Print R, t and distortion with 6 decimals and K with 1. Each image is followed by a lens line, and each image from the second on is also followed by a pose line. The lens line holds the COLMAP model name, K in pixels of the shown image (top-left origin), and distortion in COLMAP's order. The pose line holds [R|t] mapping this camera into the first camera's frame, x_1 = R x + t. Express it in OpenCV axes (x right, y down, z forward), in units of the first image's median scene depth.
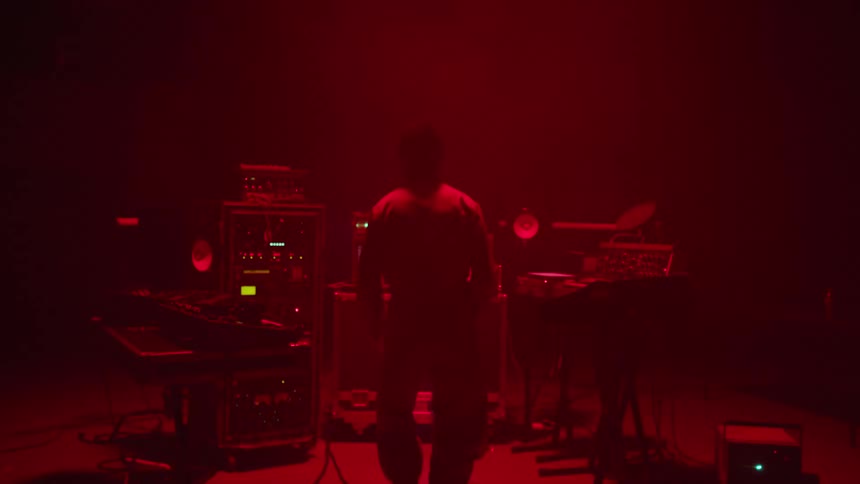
lens RADIAL K [[951.4, 0, 430.0], [0, 951.4, 242.0], [0, 0, 1]] dist [-0.055244, 0.008993]
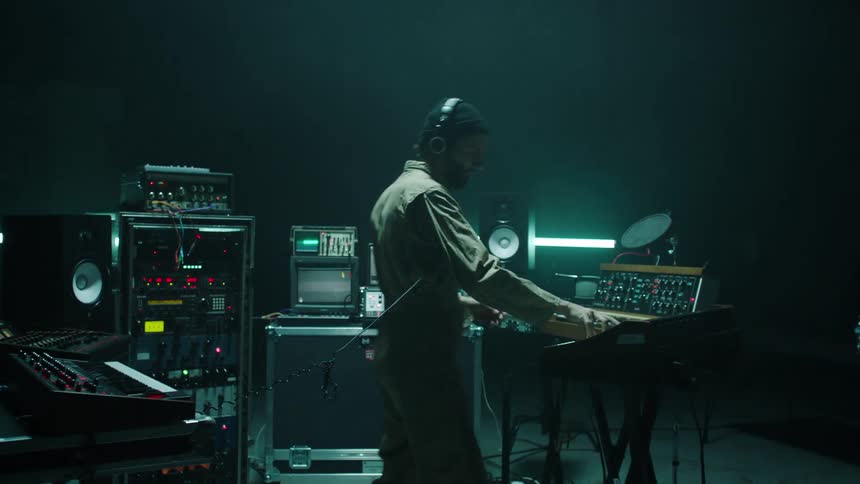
lens RADIAL K [[951.4, 0, 430.0], [0, 951.4, 242.0], [0, 0, 1]] dist [-0.055244, 0.008993]
pose [[0.998554, -0.001692, 0.053737, -0.007262], [0.002612, 0.999851, -0.017058, -0.004208], [-0.053700, 0.017173, 0.998409, 0.208413]]
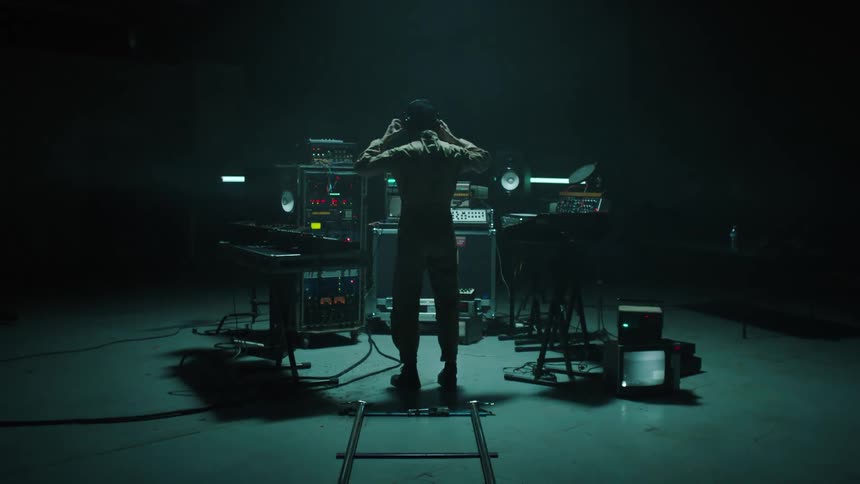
lens RADIAL K [[951.4, 0, 430.0], [0, 951.4, 242.0], [0, 0, 1]] dist [-0.055244, 0.008993]
pose [[0.999811, -0.003896, -0.019041, 0.011385], [0.004765, 0.998939, 0.045801, 0.009628], [0.018842, -0.045883, 0.998769, -0.446875]]
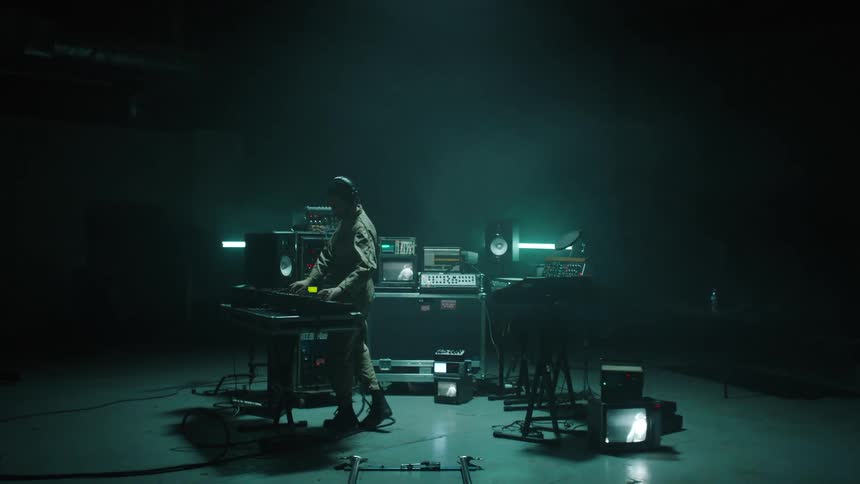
lens RADIAL K [[951.4, 0, 430.0], [0, 951.4, 242.0], [0, 0, 1]] dist [-0.055244, 0.008993]
pose [[0.999936, -0.004233, -0.010501, 0.012715], [0.003999, 0.999745, -0.022211, 0.009410], [0.010593, 0.022168, 0.999698, -0.510361]]
